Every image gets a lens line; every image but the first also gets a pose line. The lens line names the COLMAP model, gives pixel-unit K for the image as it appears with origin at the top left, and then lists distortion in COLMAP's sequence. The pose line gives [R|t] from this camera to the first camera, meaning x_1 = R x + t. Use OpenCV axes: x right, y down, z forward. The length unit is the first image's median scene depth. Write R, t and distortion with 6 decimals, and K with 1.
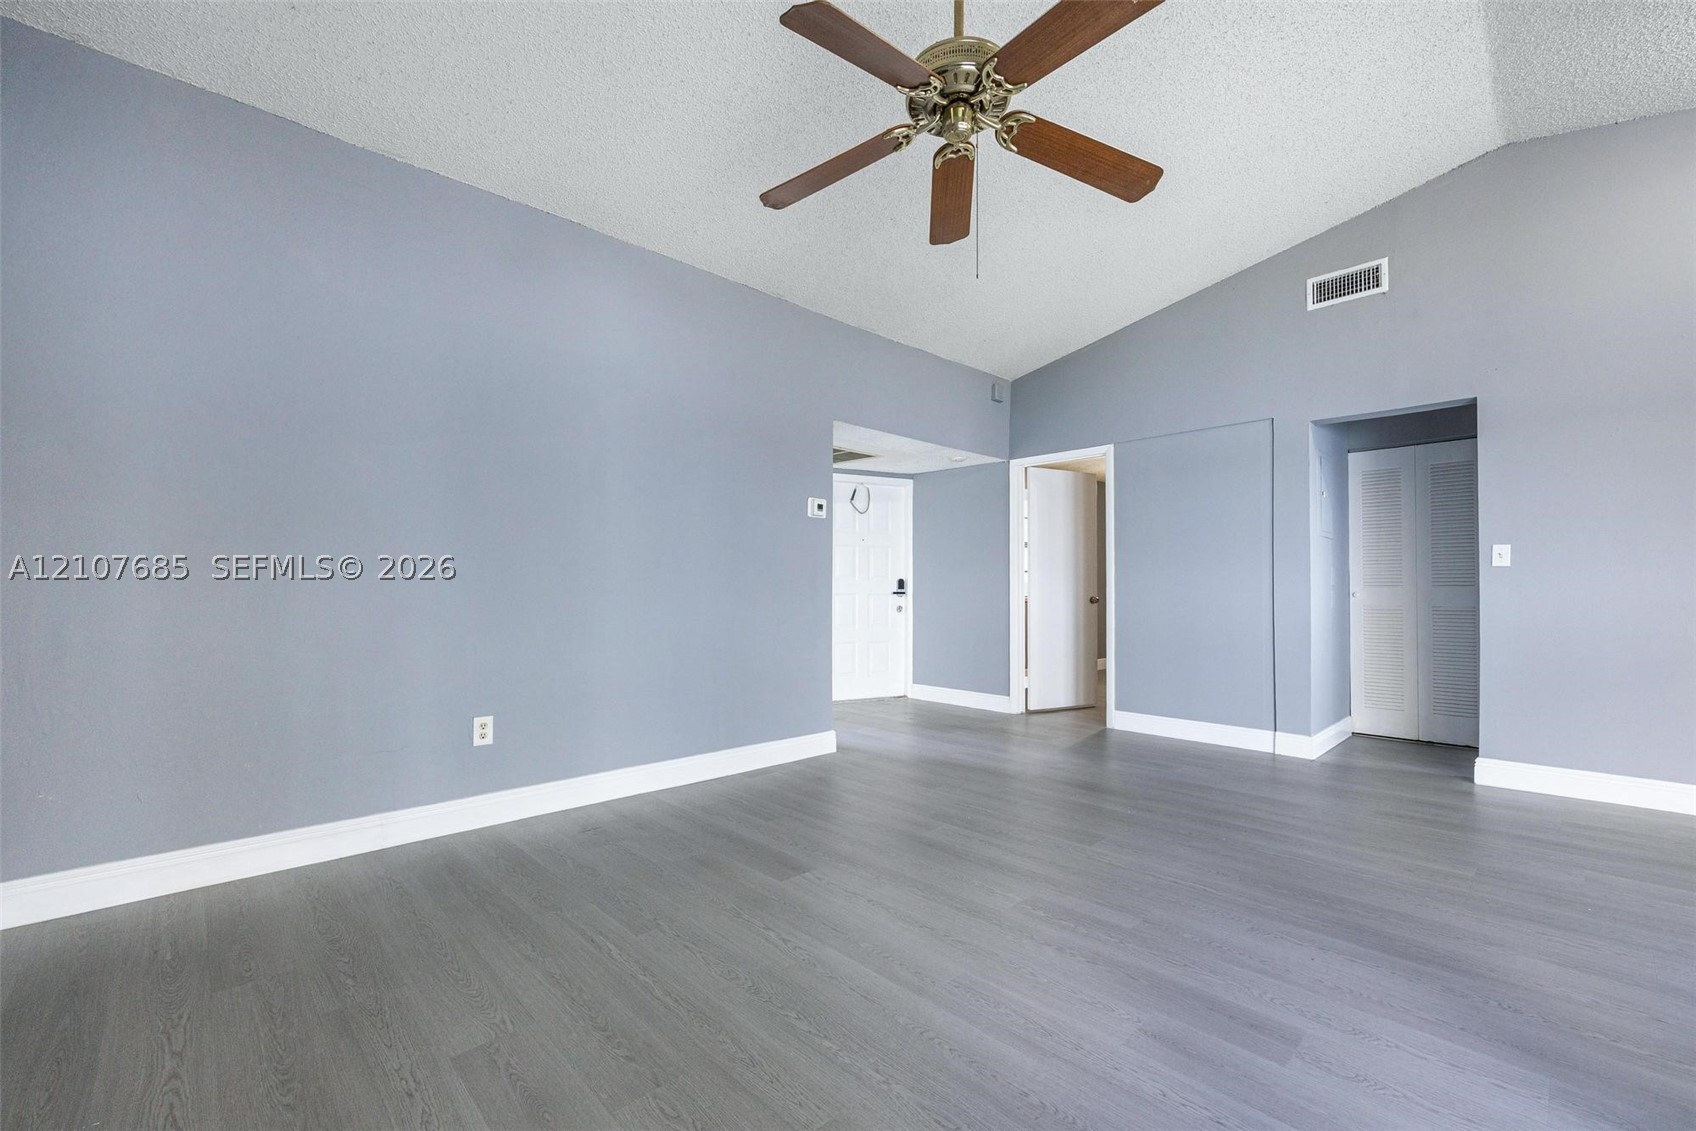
lens RADIAL K [[687.3, 0, 845.6], [0, 687.3, 580.1], [0, 0, 1]] dist [0.001785, 0.000332]
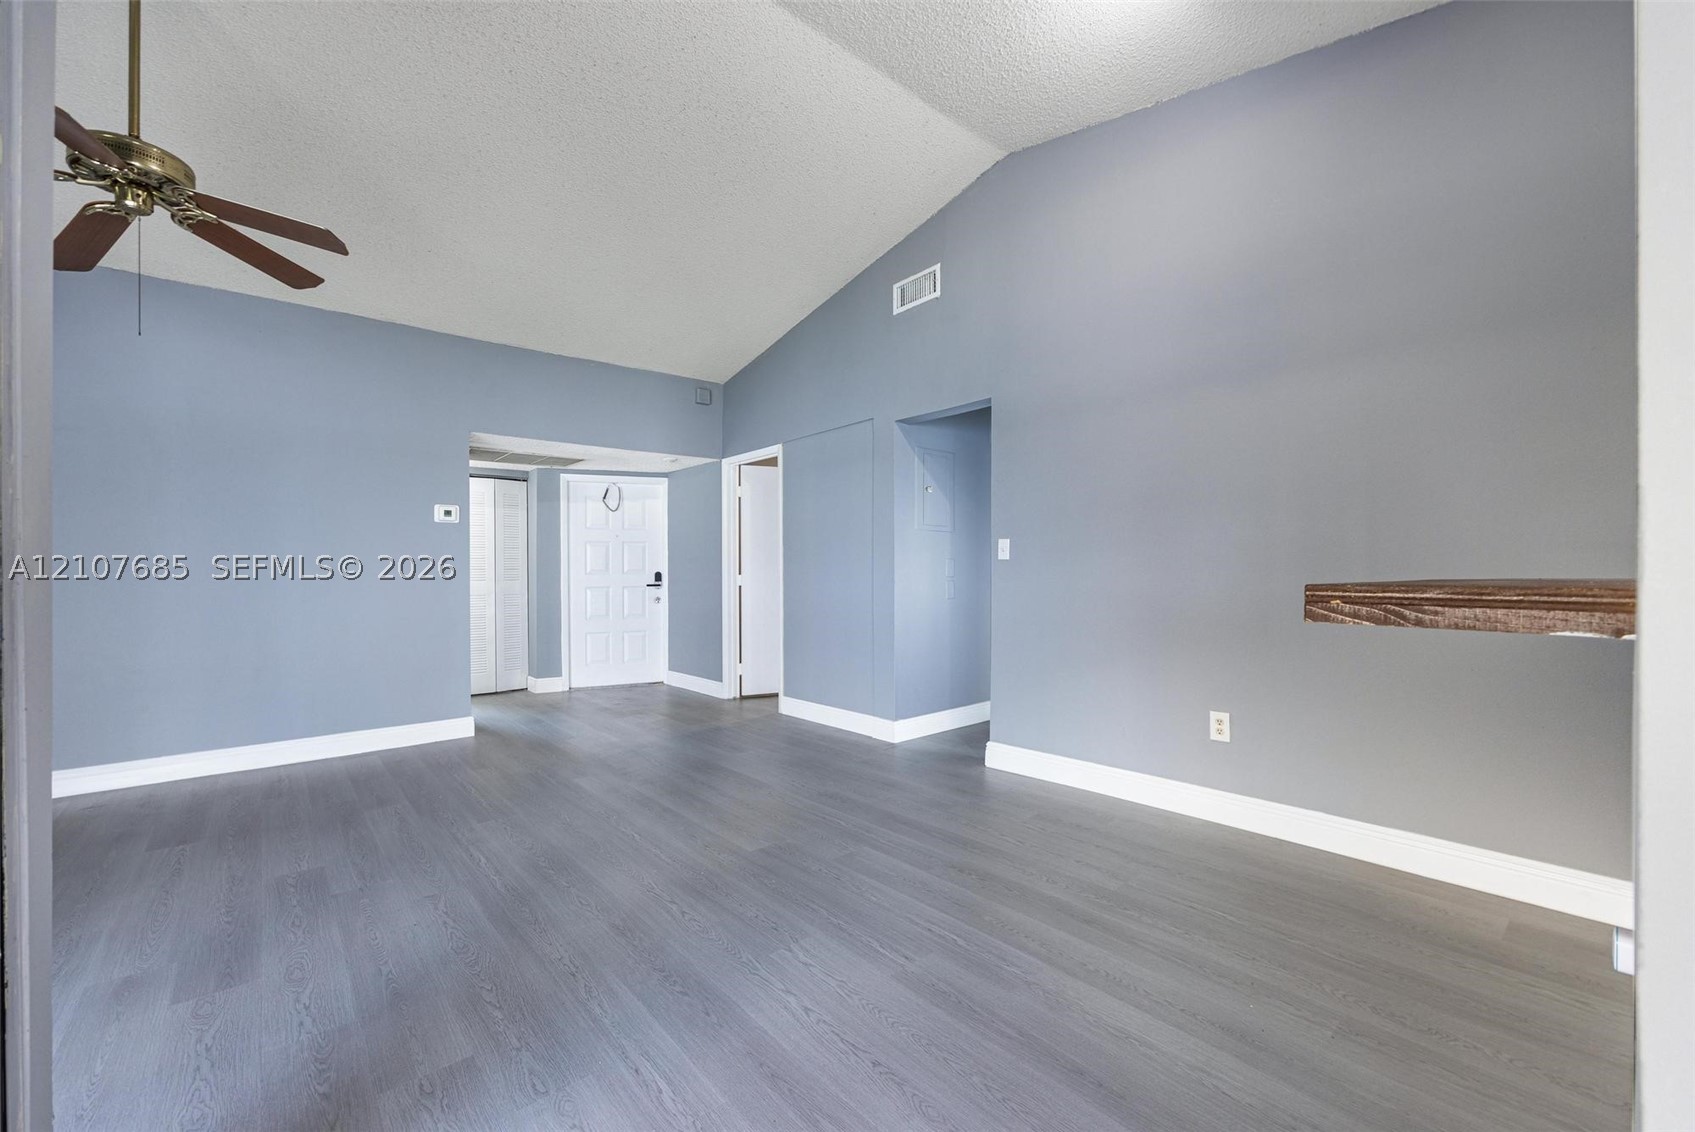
lens RADIAL K [[679.0, 0, 846.9], [0, 679.0, 570.4], [0, 0, 1]] dist [0.000983, 0.000100]
pose [[0.998255, -0.016421, -0.056725, 0.489342], [0.017119, 0.999783, 0.011844, -0.012749], [0.056518, -0.012795, 0.998320, -0.030387]]
